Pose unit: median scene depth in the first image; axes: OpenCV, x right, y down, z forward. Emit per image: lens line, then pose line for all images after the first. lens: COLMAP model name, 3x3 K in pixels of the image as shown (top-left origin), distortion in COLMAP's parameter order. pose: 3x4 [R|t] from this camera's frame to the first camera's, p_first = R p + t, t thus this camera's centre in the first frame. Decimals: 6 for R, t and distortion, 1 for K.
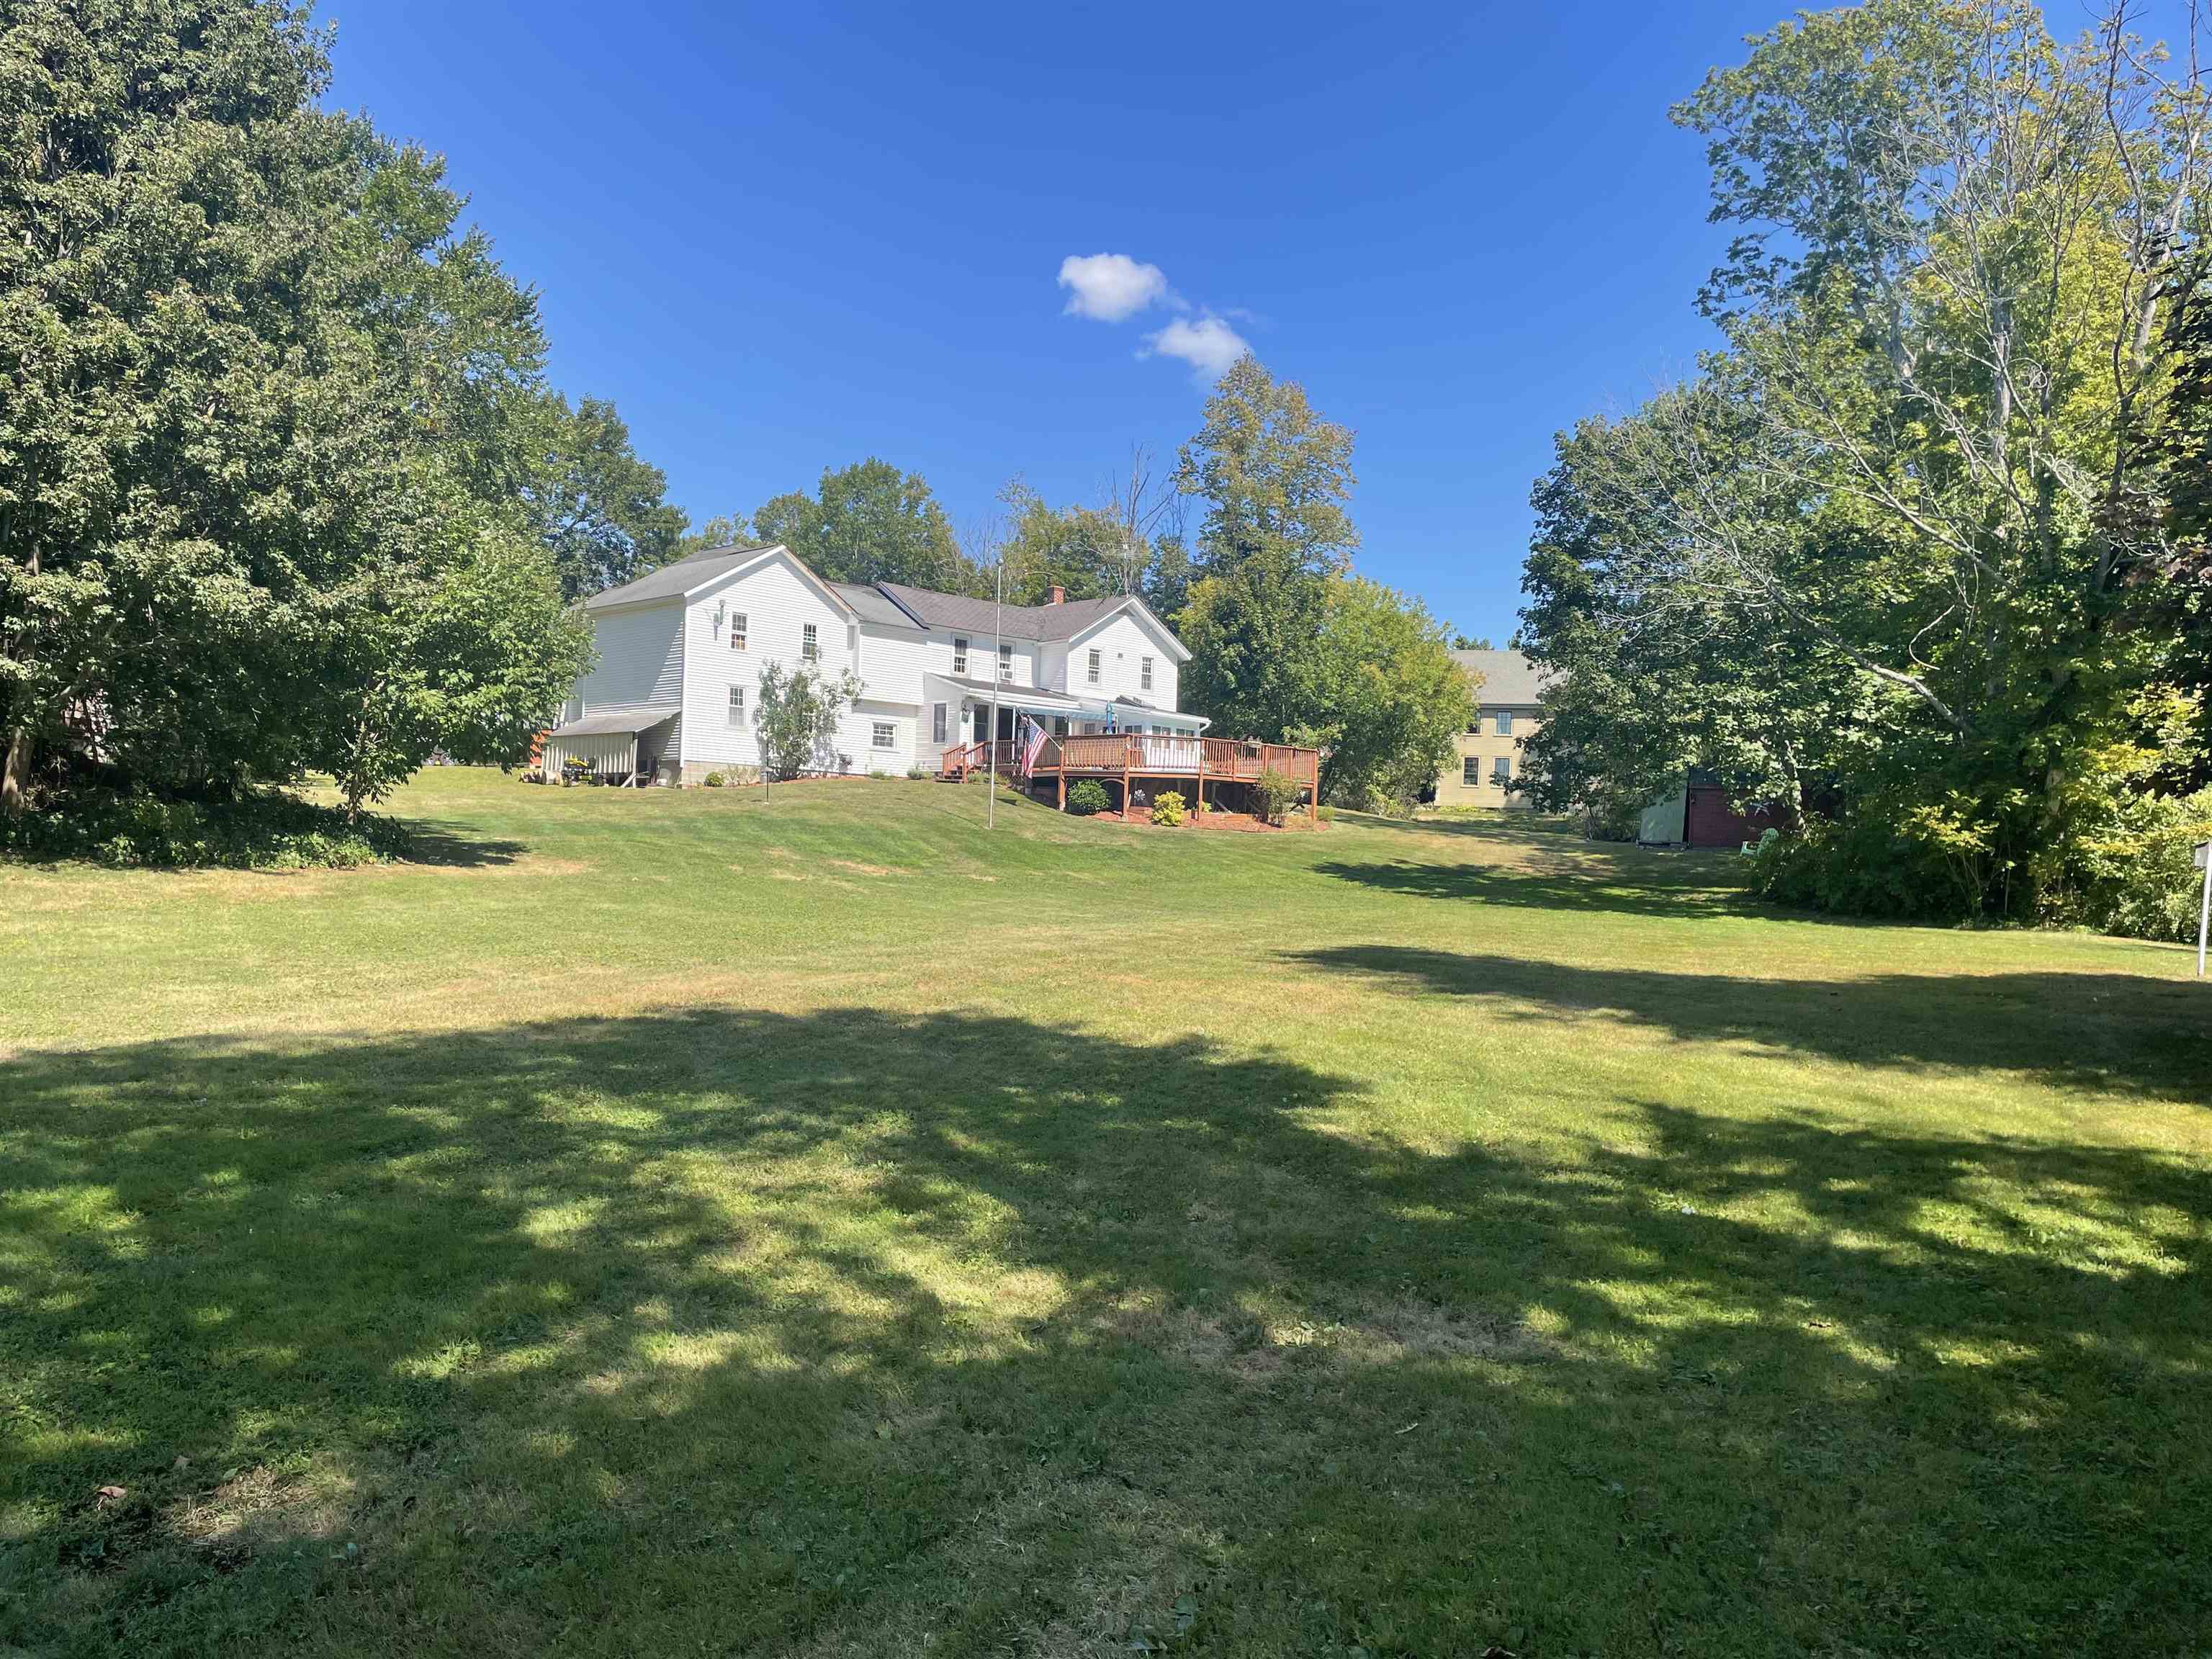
lens RADIAL K [[1687.2, 0, 1106.0], [0, 1687.2, 829.5], [0, 0, 1]] dist [0.072103, -0.000106]
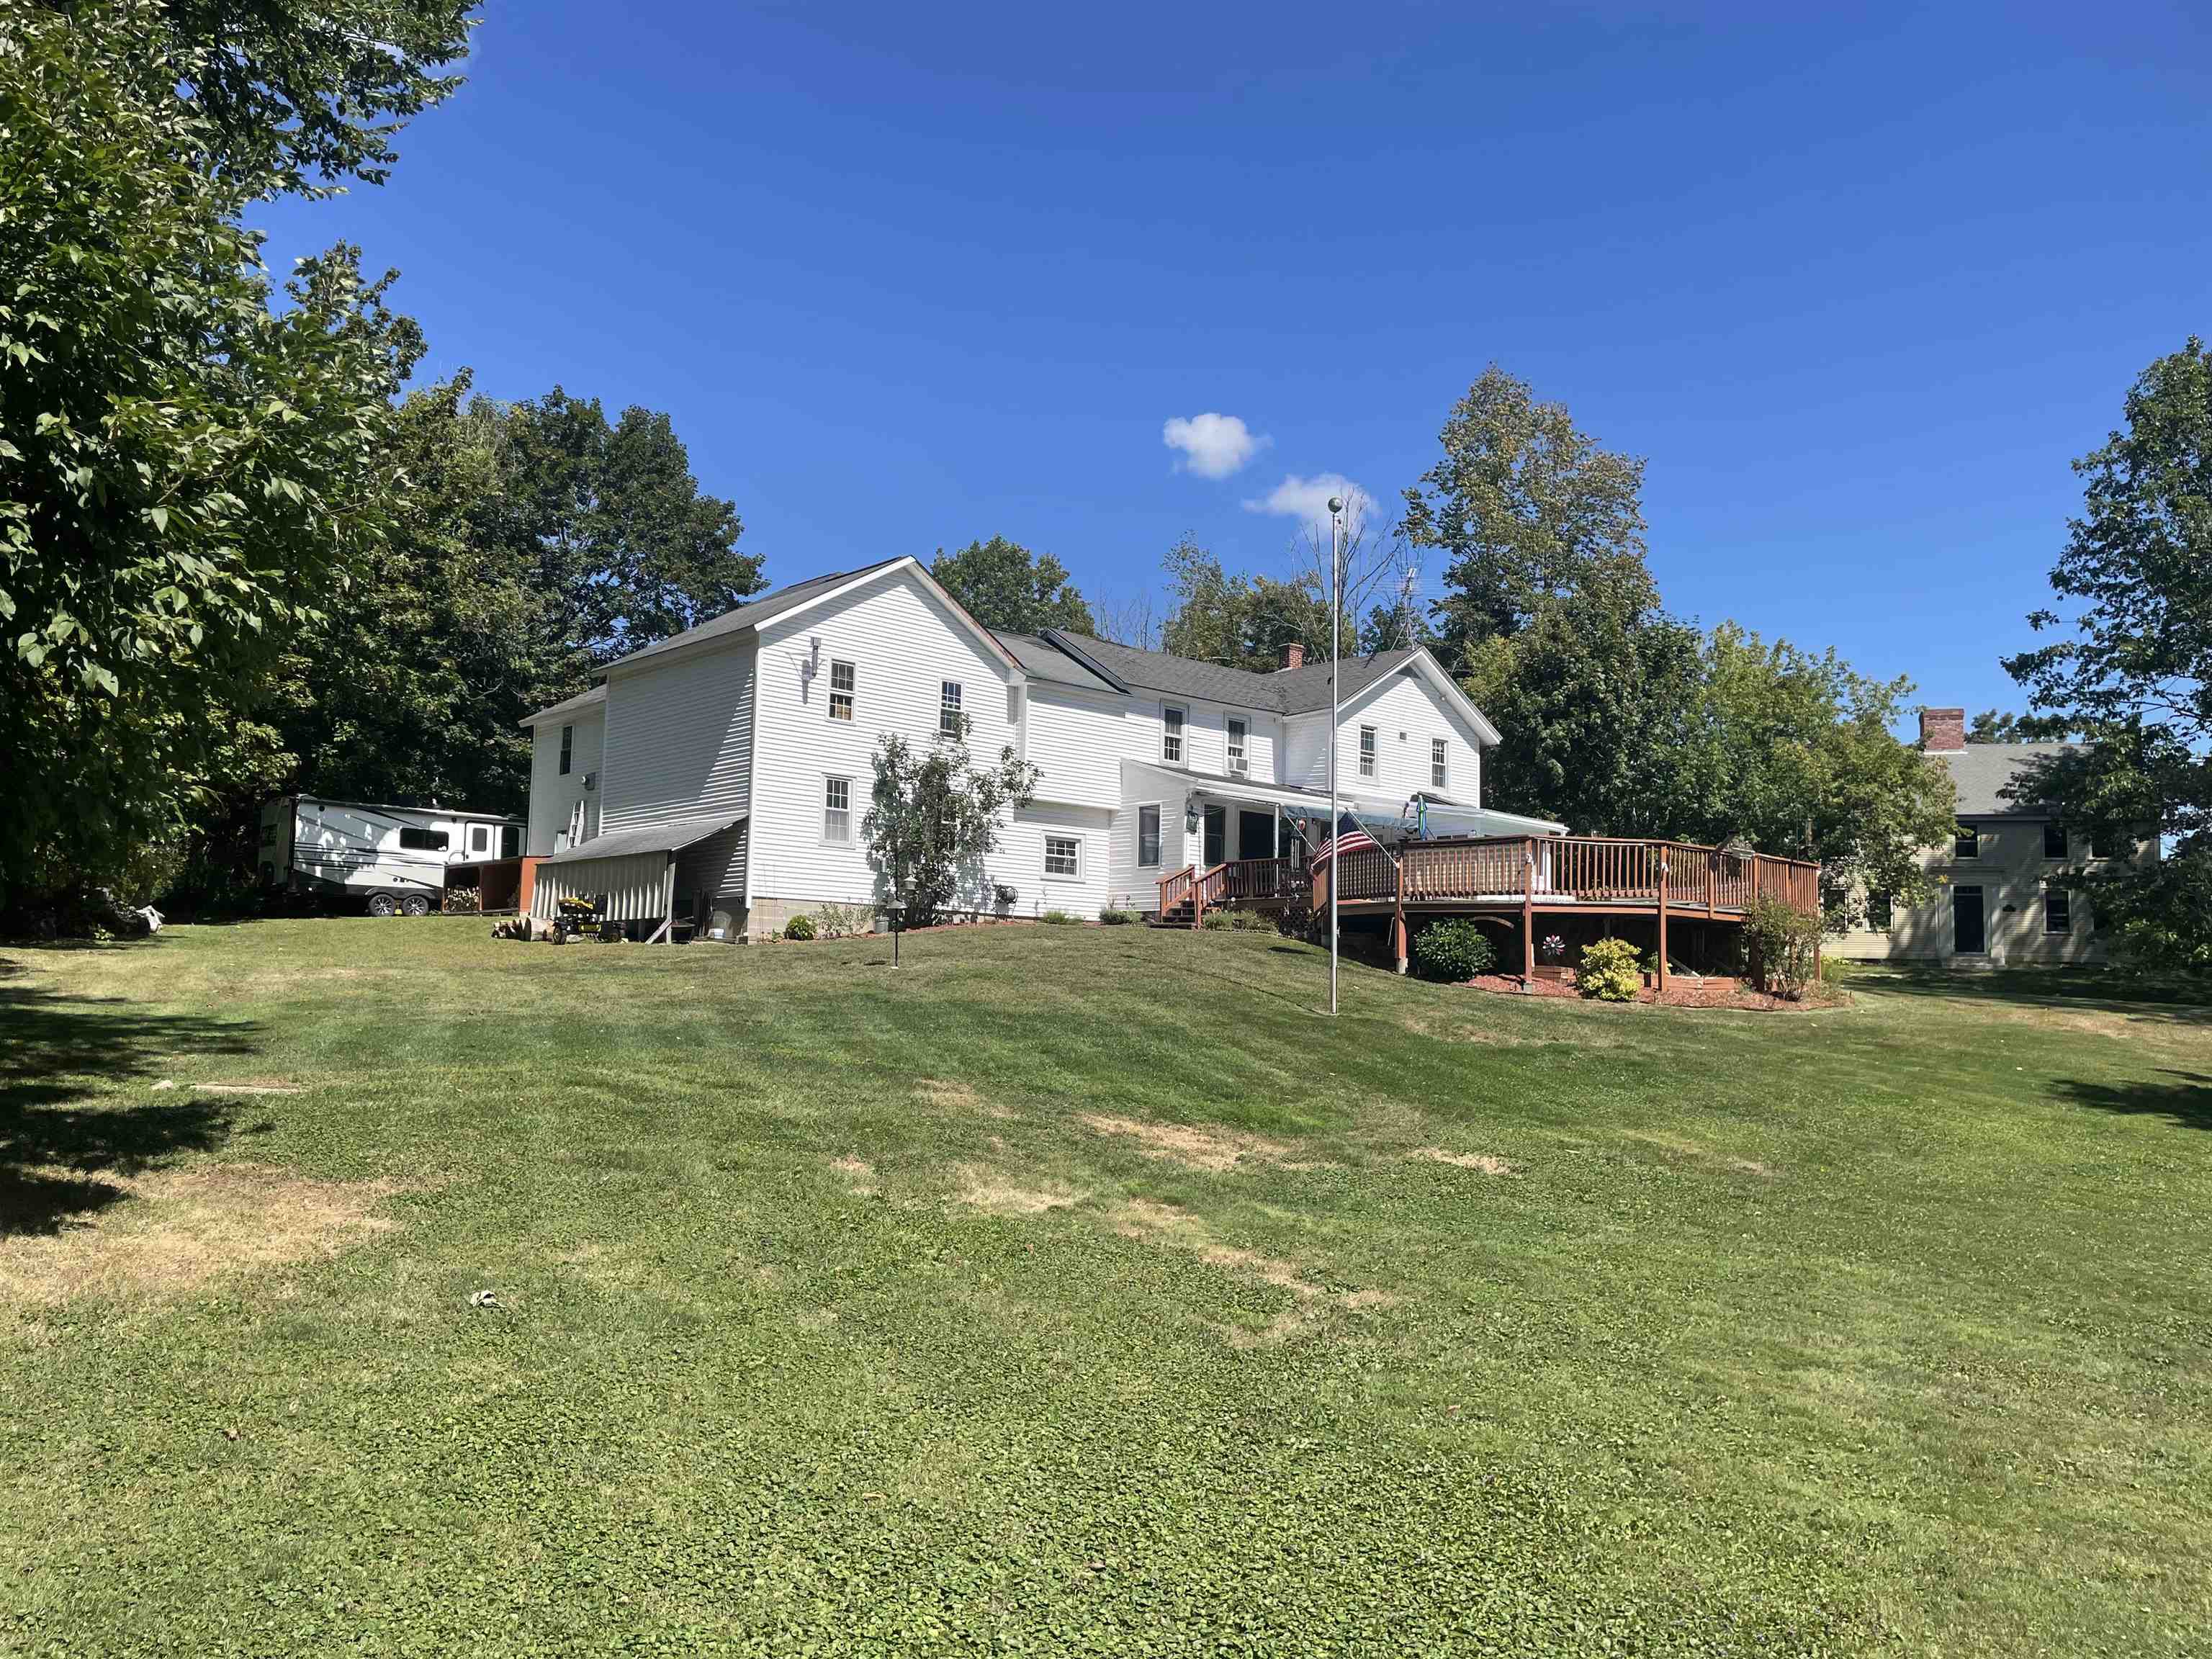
lens RADIAL K [[1542.4, 0, 1106.0], [0, 1542.4, 829.5], [0, 0, 1]] dist [0.057505, 0.000134]
pose [[0.999357, -0.014937, -0.032587, -0.099173], [0.011774, 0.995391, -0.095178, -0.010111], [0.033858, 0.094733, 0.994927, 0.431567]]
